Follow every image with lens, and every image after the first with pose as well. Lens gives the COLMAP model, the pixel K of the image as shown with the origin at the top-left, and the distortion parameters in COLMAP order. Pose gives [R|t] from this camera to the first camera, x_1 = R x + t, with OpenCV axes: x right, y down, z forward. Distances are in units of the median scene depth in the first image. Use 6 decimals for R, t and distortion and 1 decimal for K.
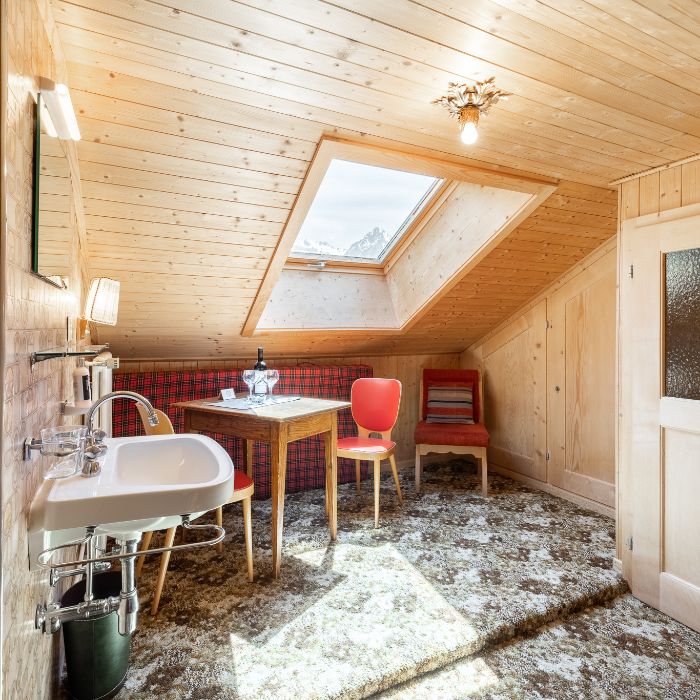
lens RADIAL K [[446.2, 0, 350.0], [0, 446.2, 344.3], [0, 0, 1]] dist [-0.000348, 0.002391]
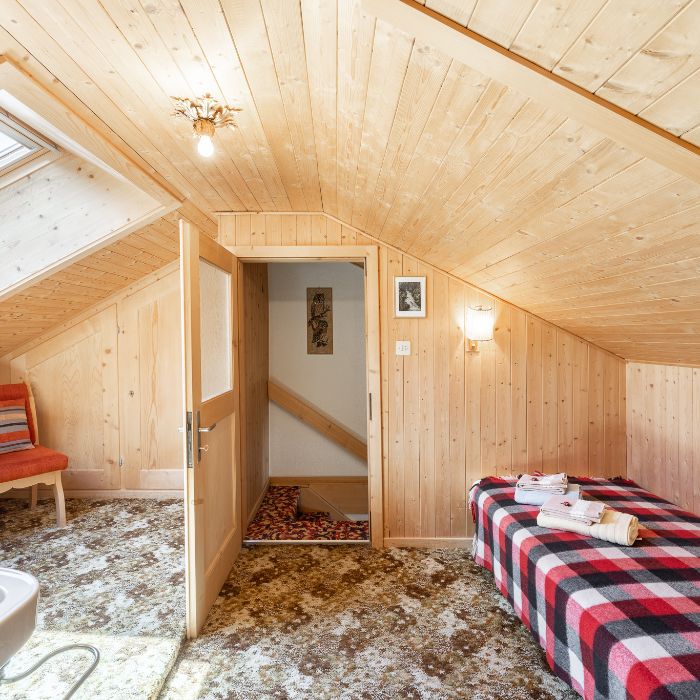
lens RADIAL K [[446.2, 0, 337.1], [0, 446.2, 345.9], [0, 0, 1]] dist [-0.000348, 0.002391]
pose [[0.439742, -0.022401, 0.897845, -0.281513], [0.029189, 0.999517, 0.010641, -0.005922], [-0.897649, 0.021528, 0.440184, 0.147239]]
